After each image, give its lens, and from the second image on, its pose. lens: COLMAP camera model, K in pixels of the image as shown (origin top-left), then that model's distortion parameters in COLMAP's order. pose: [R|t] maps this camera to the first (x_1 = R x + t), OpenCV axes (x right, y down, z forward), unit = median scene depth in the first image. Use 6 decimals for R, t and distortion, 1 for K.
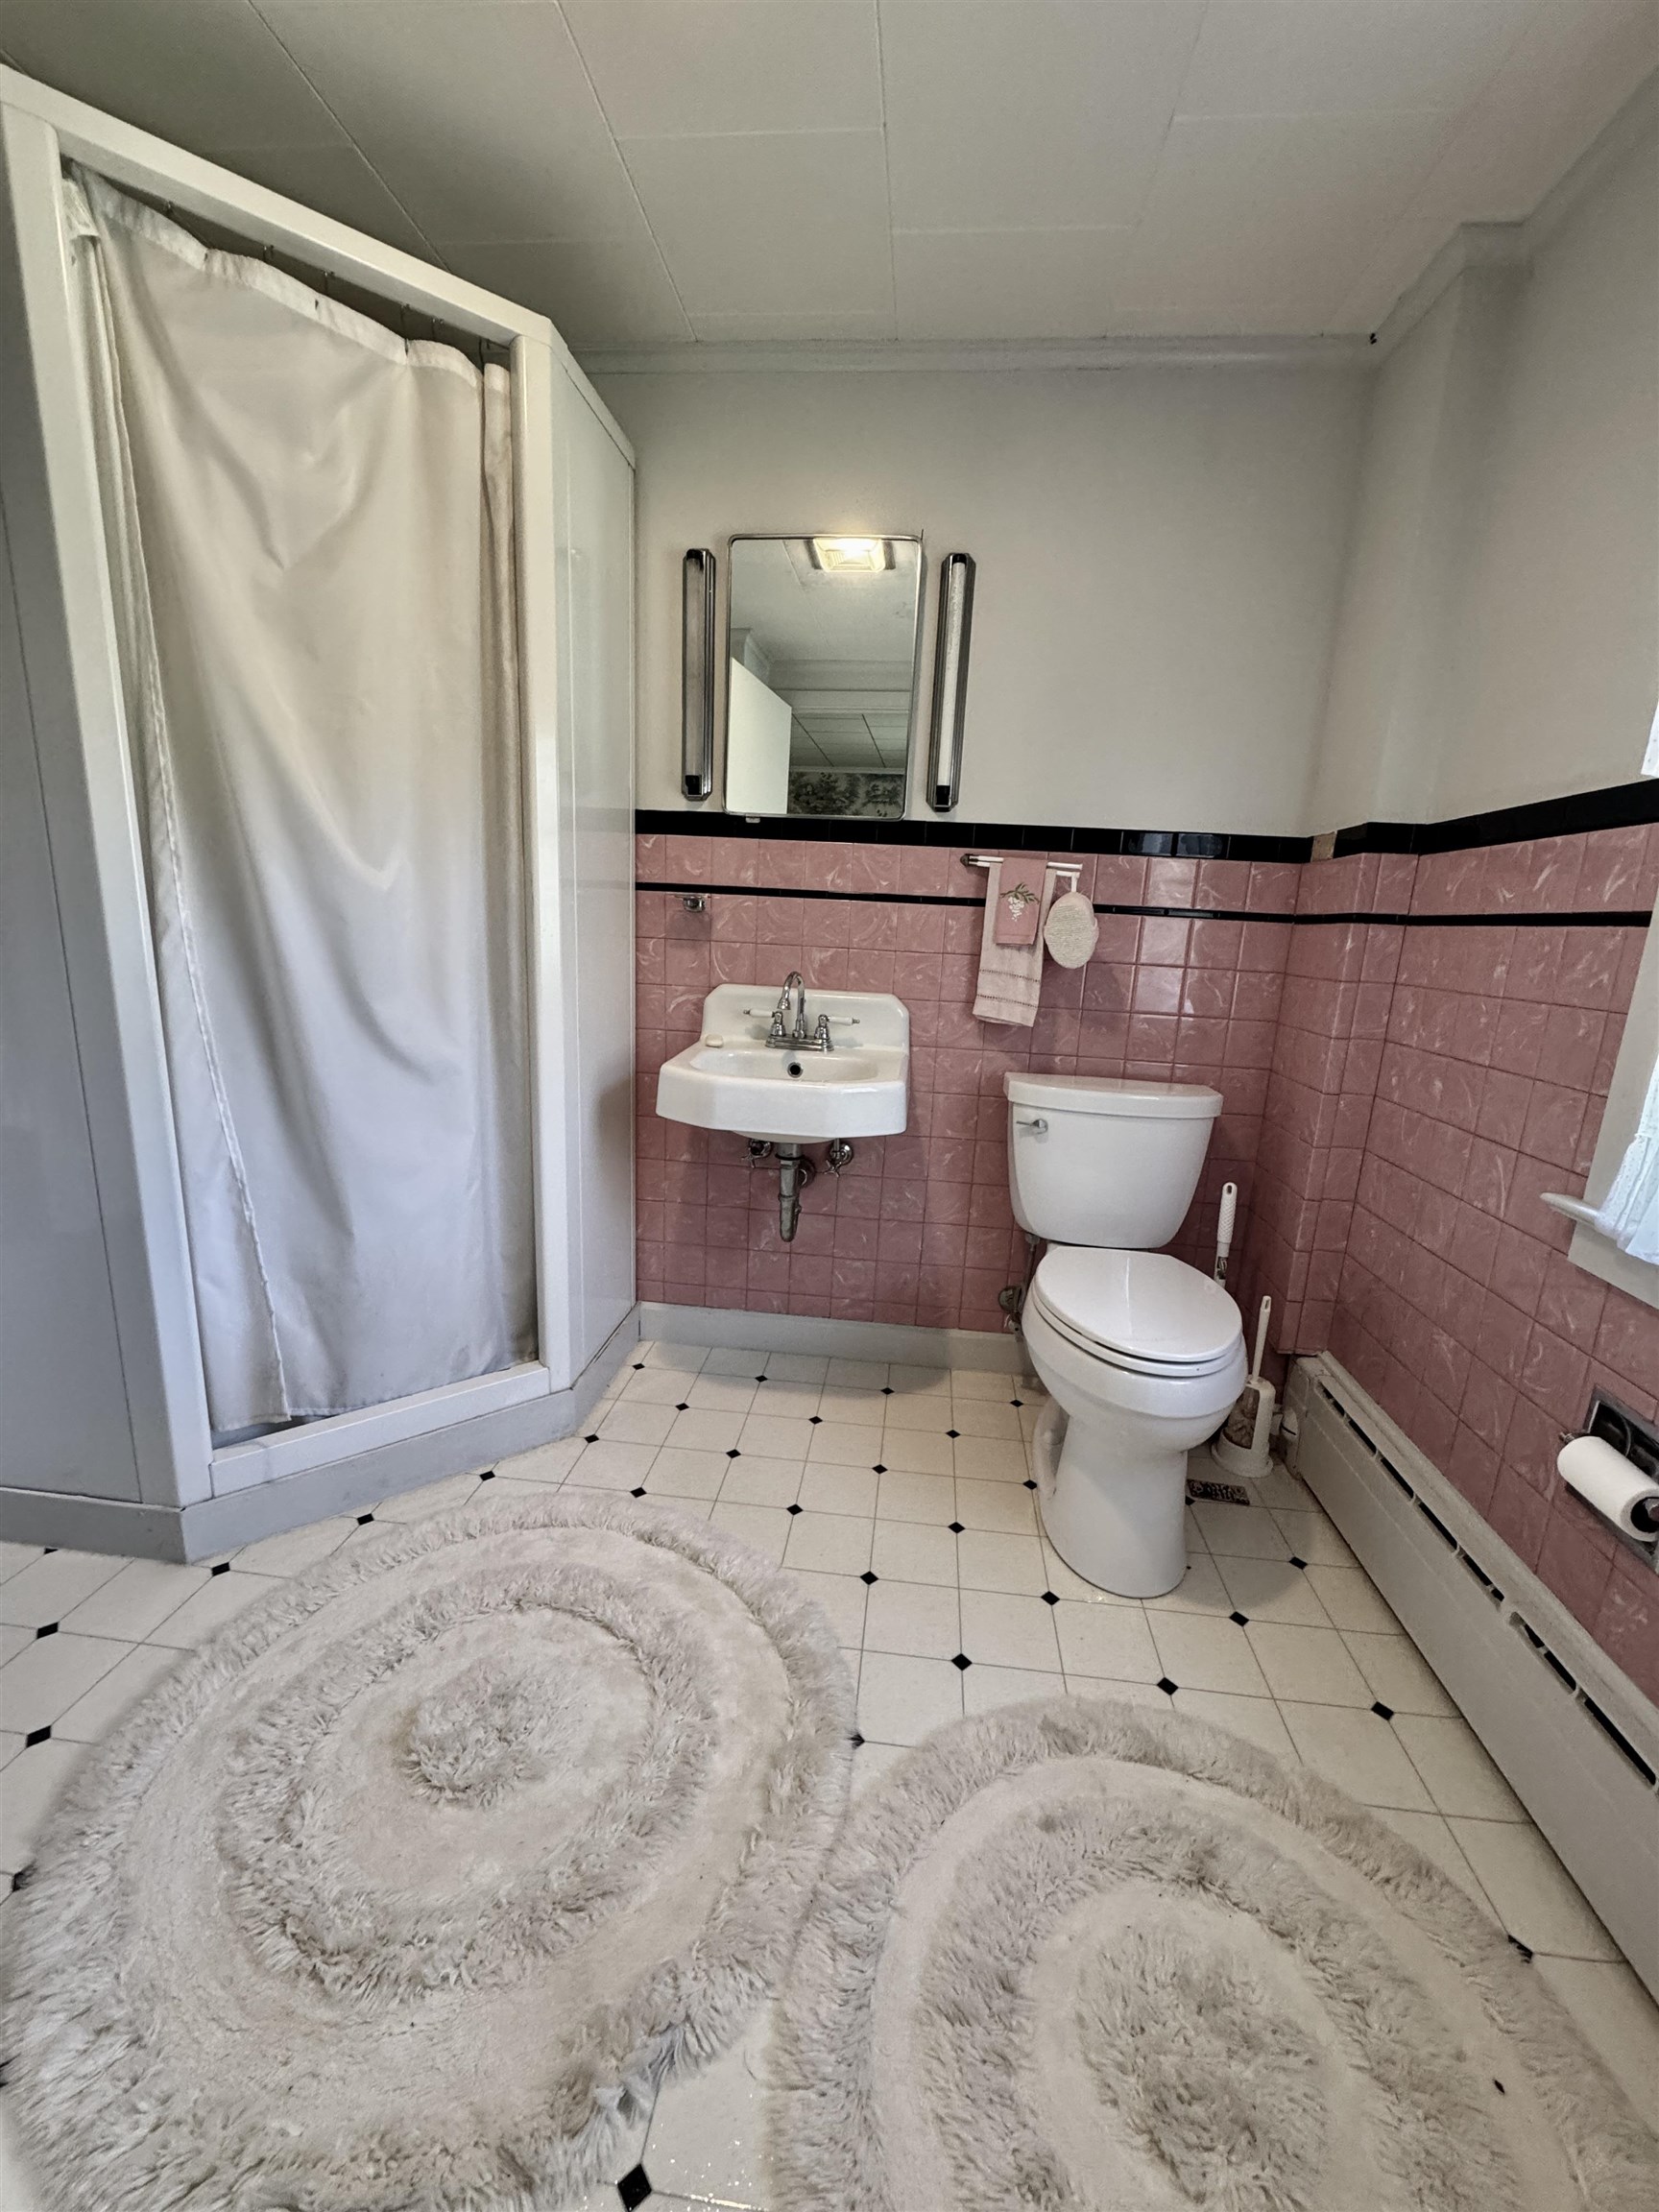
lens RADIAL K [[876.5, 0, 829.5], [0, 876.5, 1106.0], [0, 0, 1]] dist [-0.002315, -0.000346]
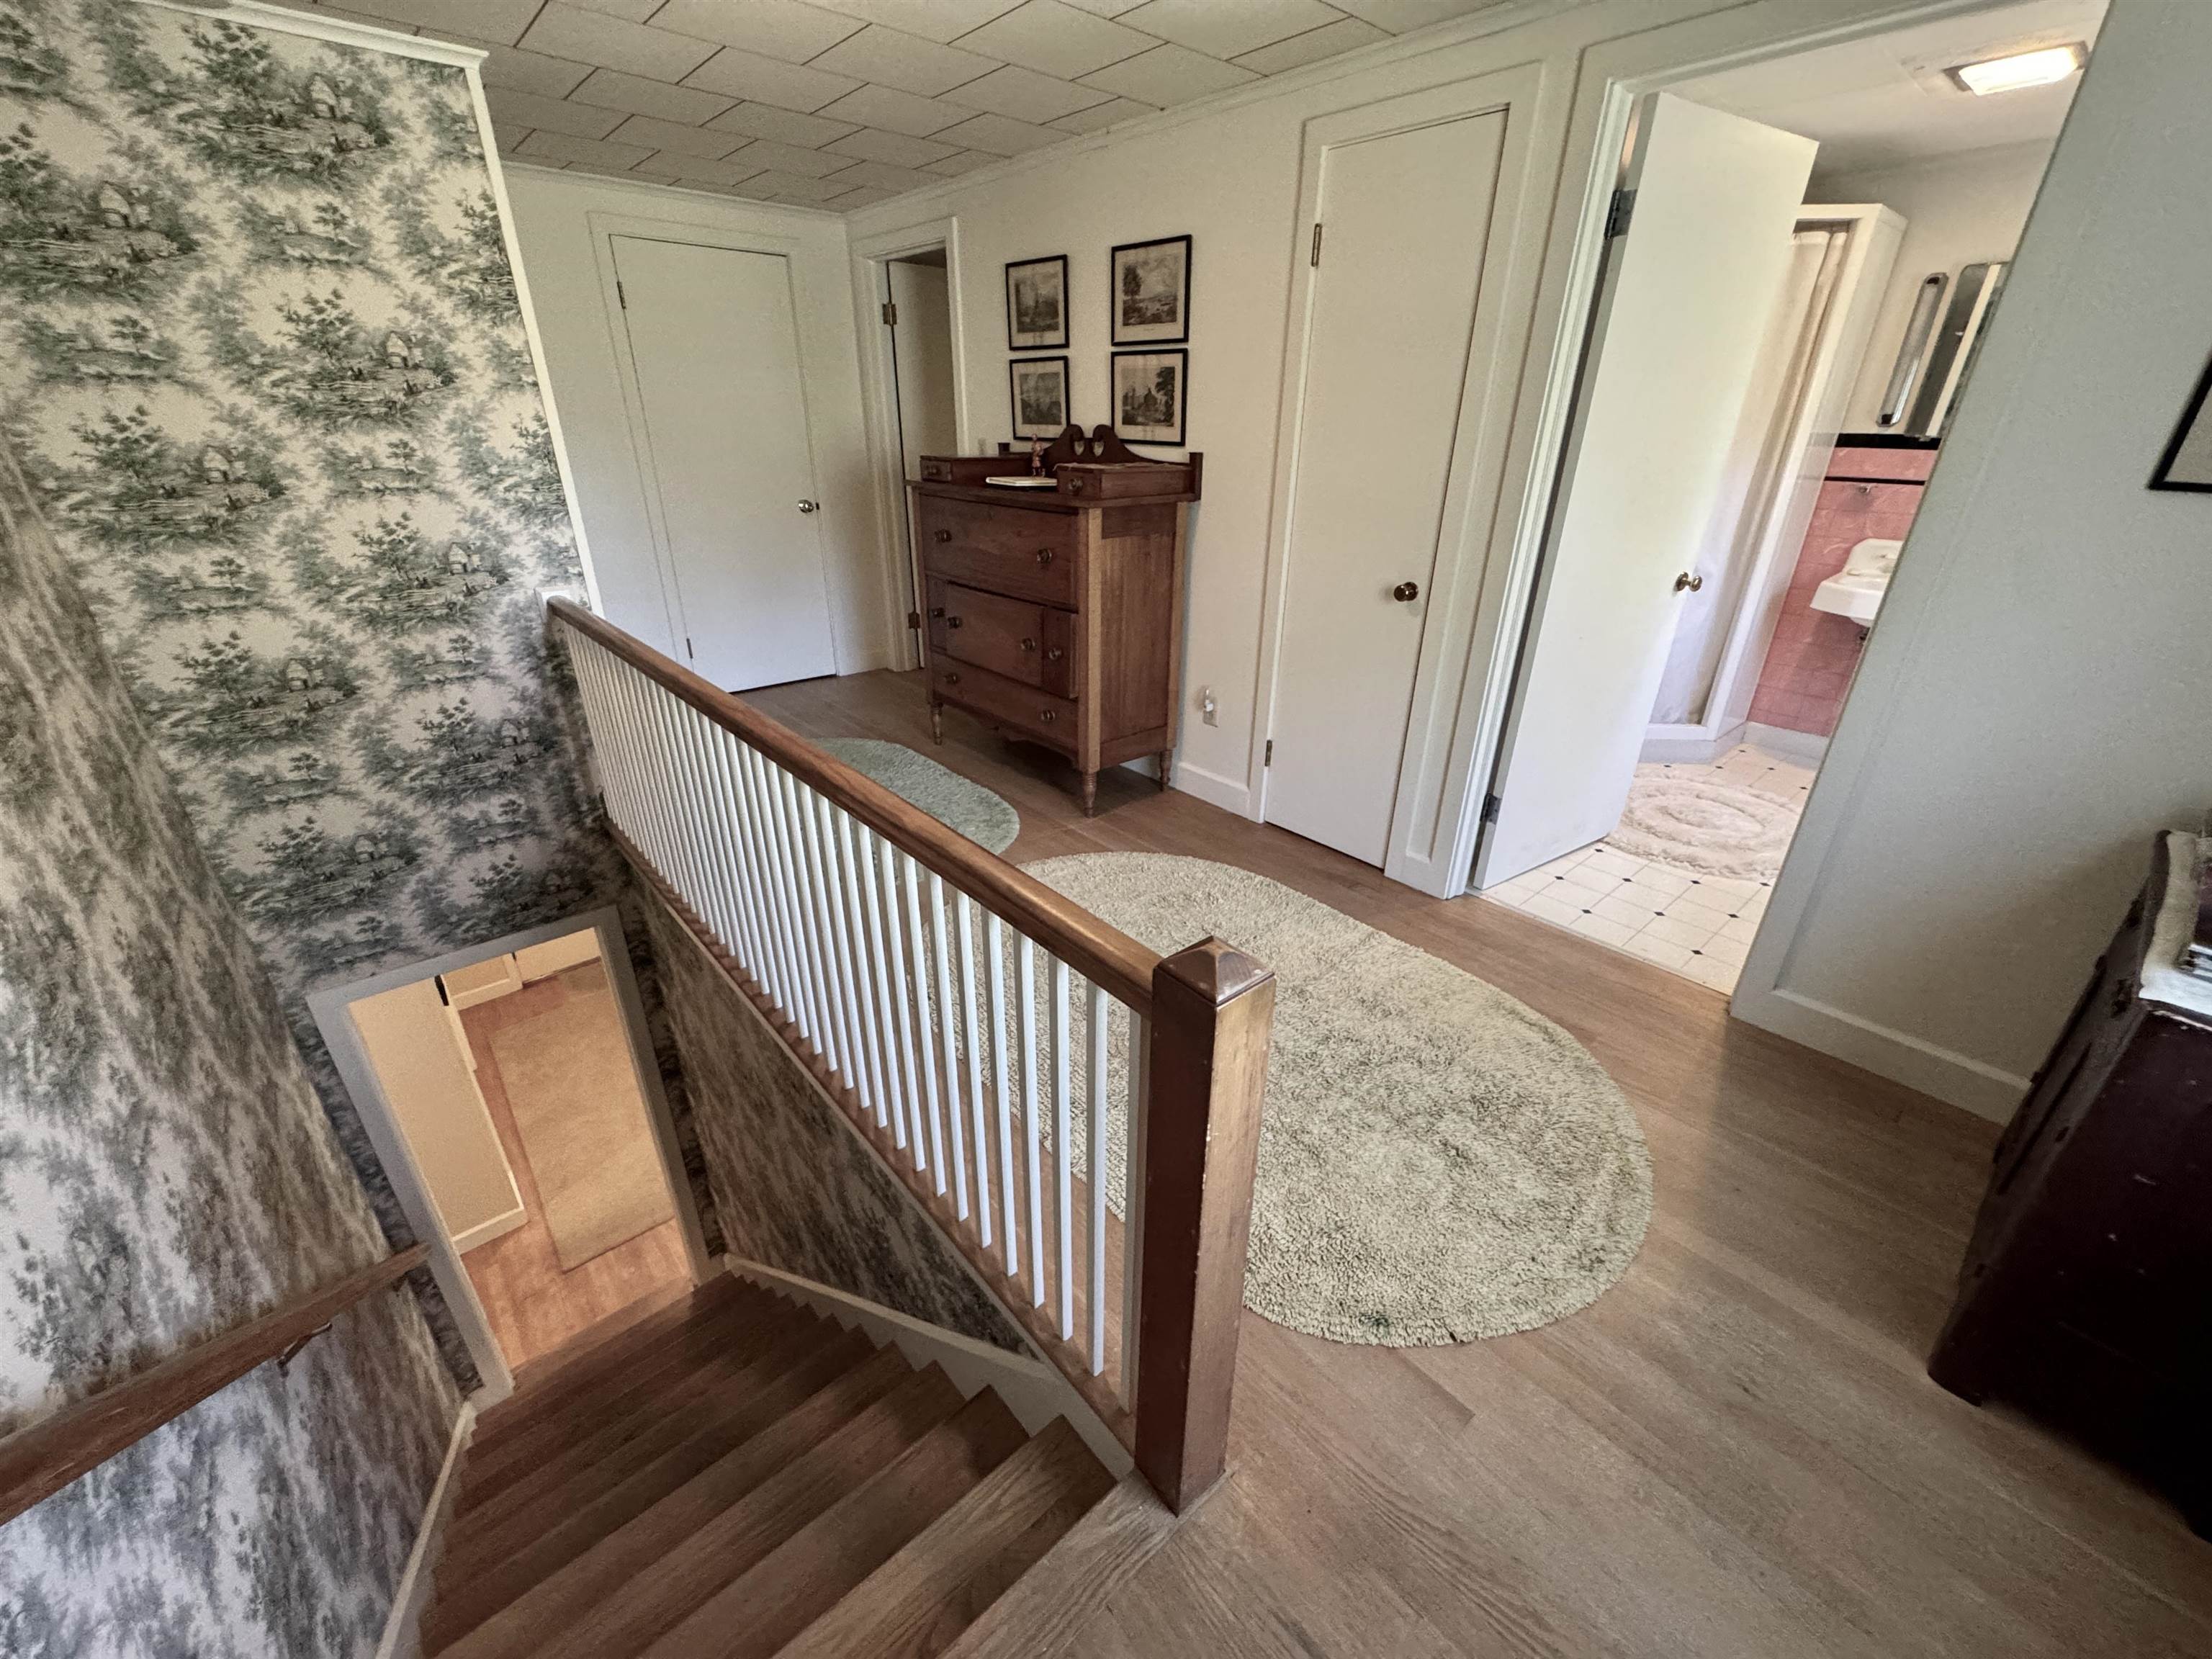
lens RADIAL K [[876.5, 0, 1109.6], [0, 876.5, 820.6], [0, 0, 1]] dist [-0.002315, -0.000346]
pose [[0.735119, 0.247951, -0.630967, 0.001481], [-0.120134, 0.963630, 0.238714, 0.180373], [0.667209, -0.099683, 0.738171, -1.454557]]
